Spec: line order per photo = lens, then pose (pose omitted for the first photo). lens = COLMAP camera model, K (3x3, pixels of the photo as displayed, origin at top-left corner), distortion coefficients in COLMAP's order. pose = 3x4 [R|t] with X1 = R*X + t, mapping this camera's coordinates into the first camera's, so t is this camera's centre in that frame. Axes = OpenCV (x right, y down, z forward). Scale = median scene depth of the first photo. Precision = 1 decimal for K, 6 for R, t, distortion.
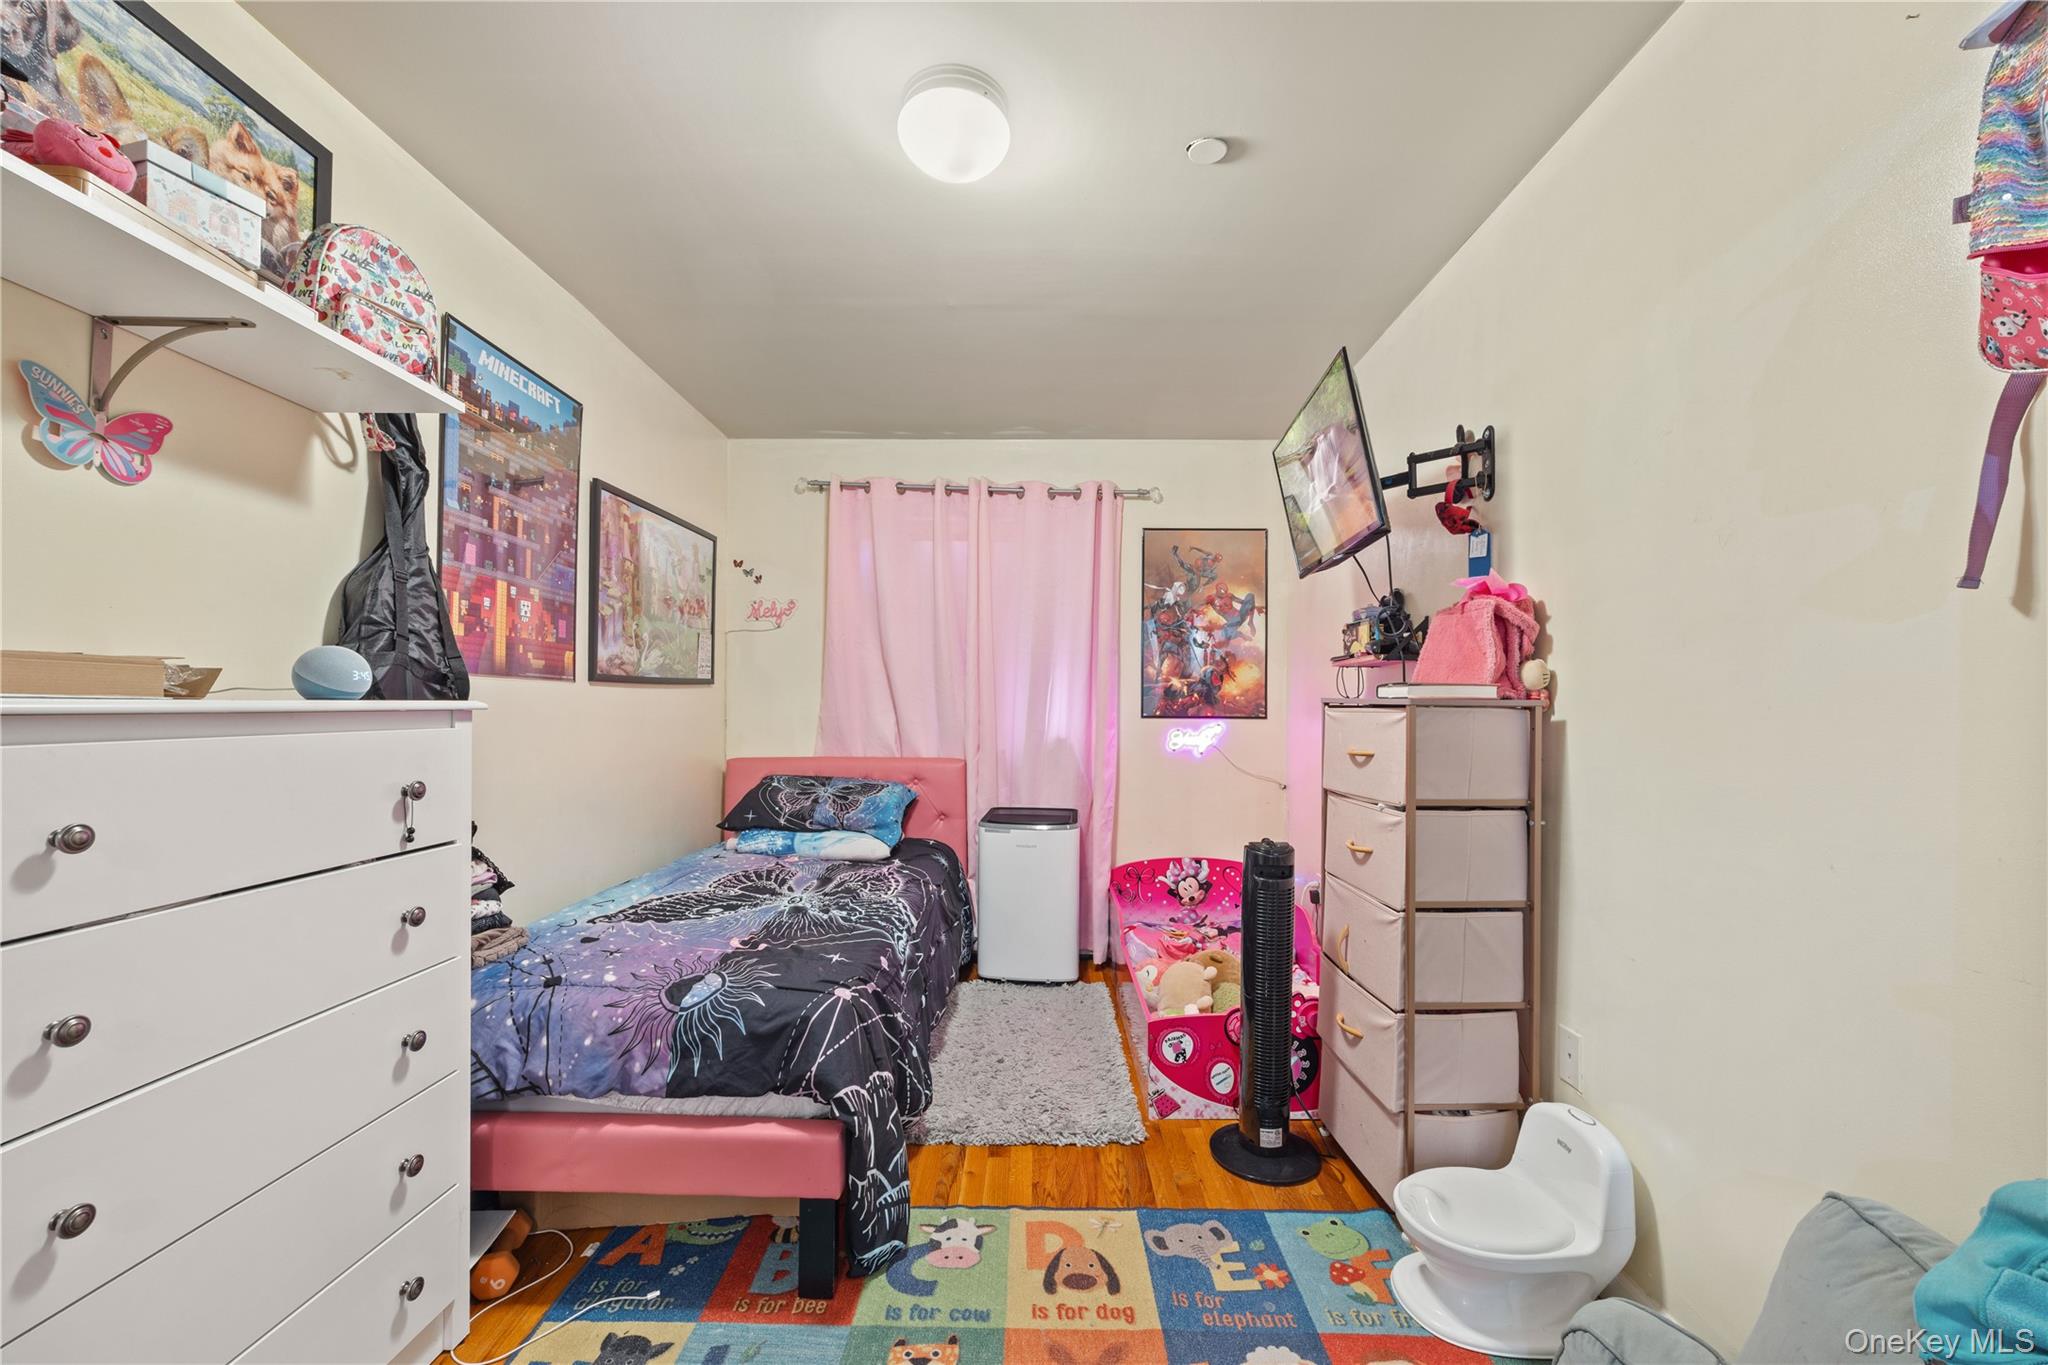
lens RADIAL K [[816.6, 0, 1026.1], [0, 816.6, 714.2], [0, 0, 1]] dist [-0.000095, -0.000199]
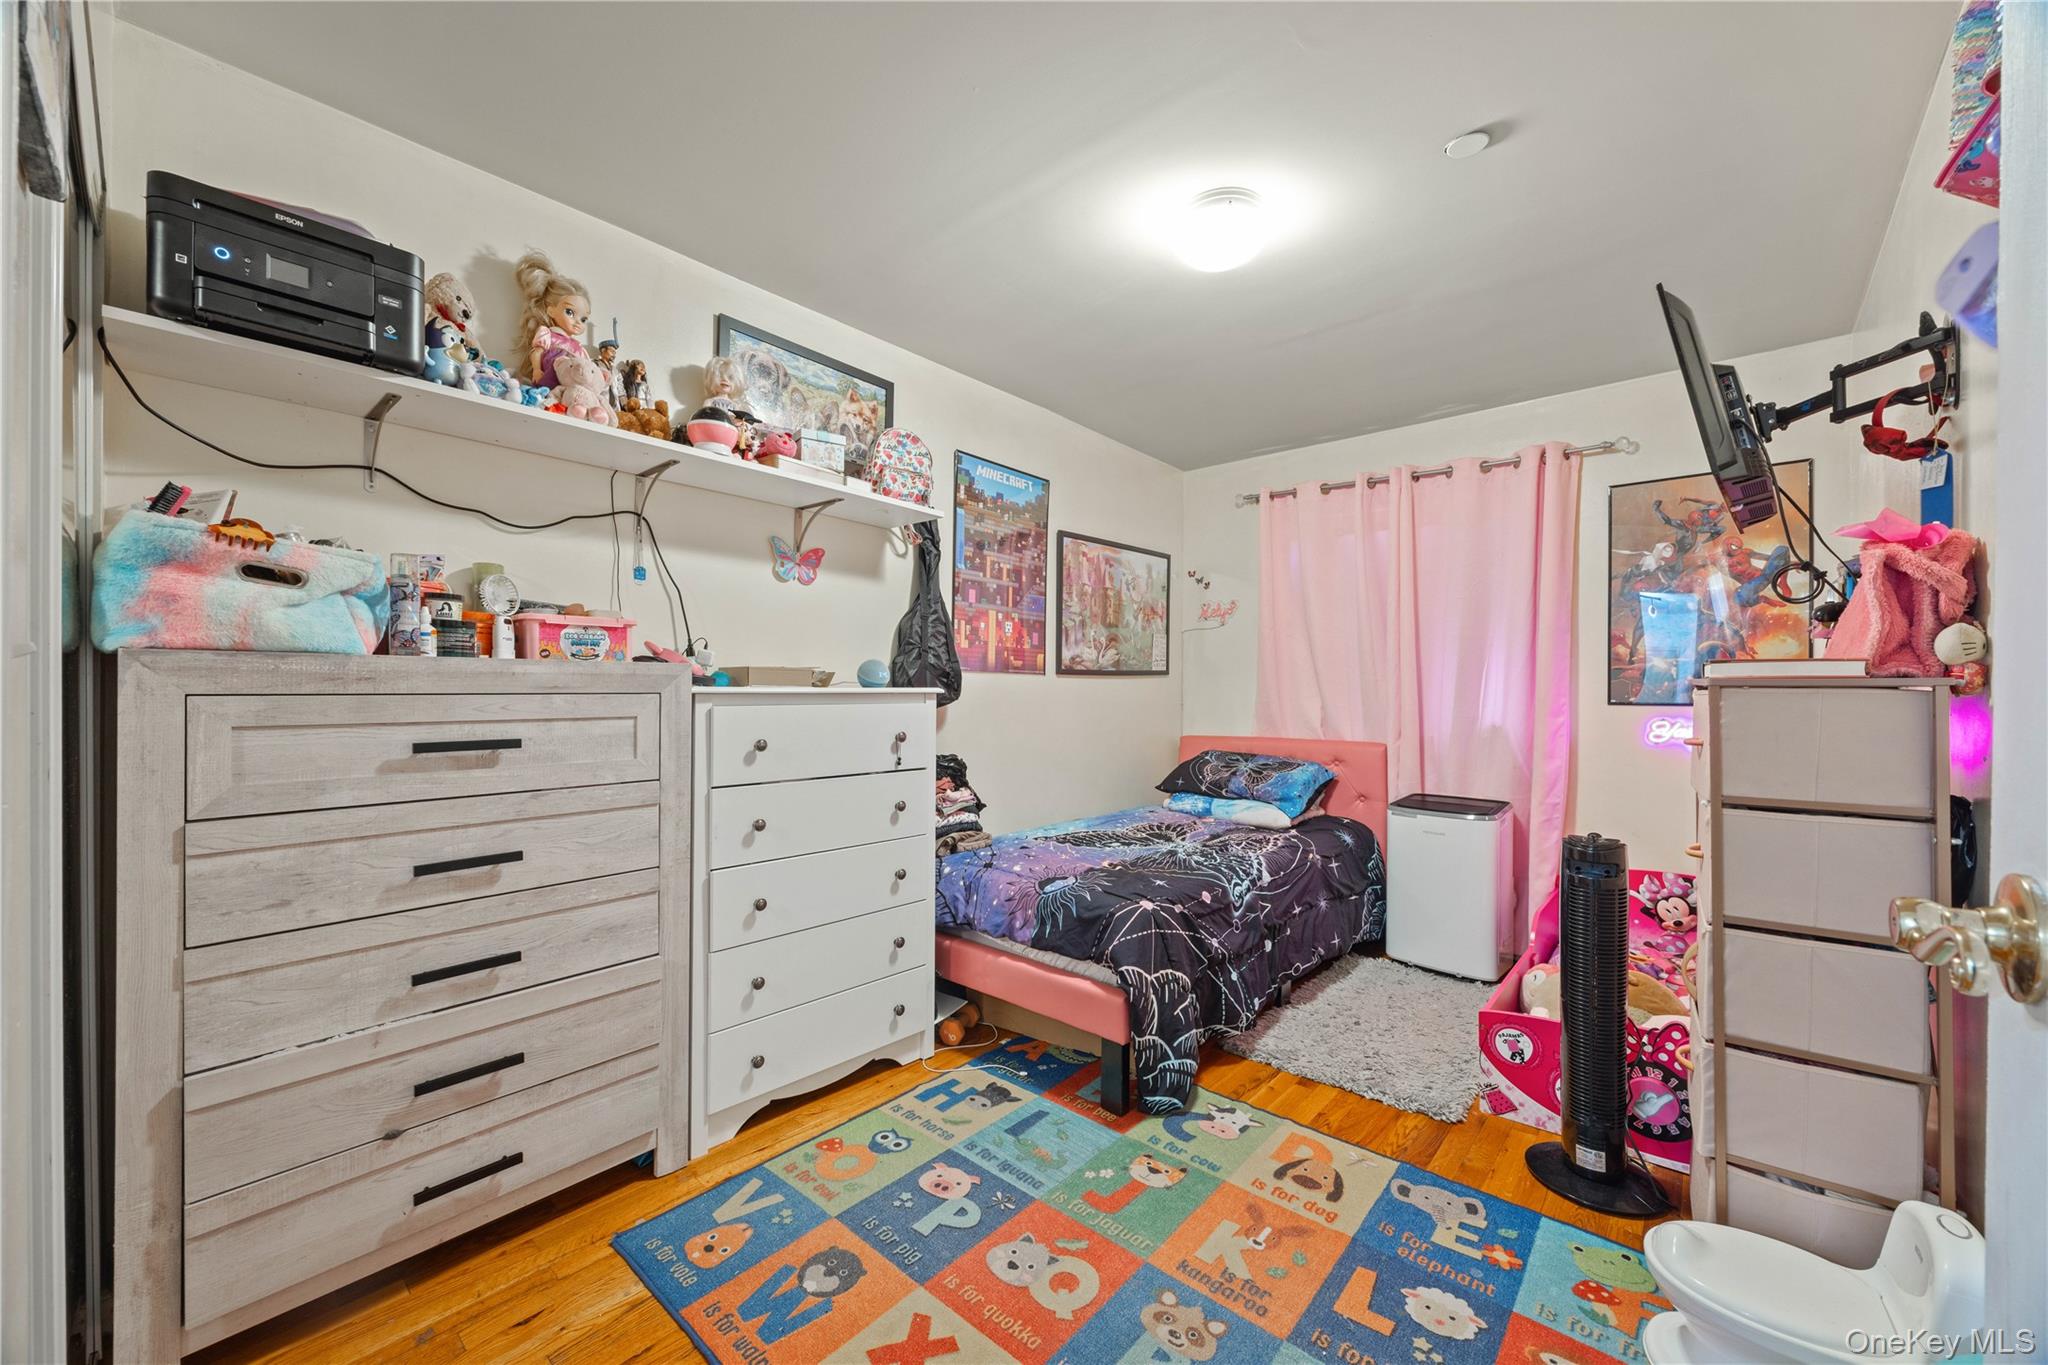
lens RADIAL K [[803.8, 0, 991.2], [0, 803.8, 704.3], [0, 0, 1]] dist [0.000109, 0.000168]
pose [[0.735071, 0.007232, -0.677951, 0.452242], [-0.006266, 0.999973, 0.003873, 0.008859], [0.677961, 0.001401, 0.735096, -0.134937]]
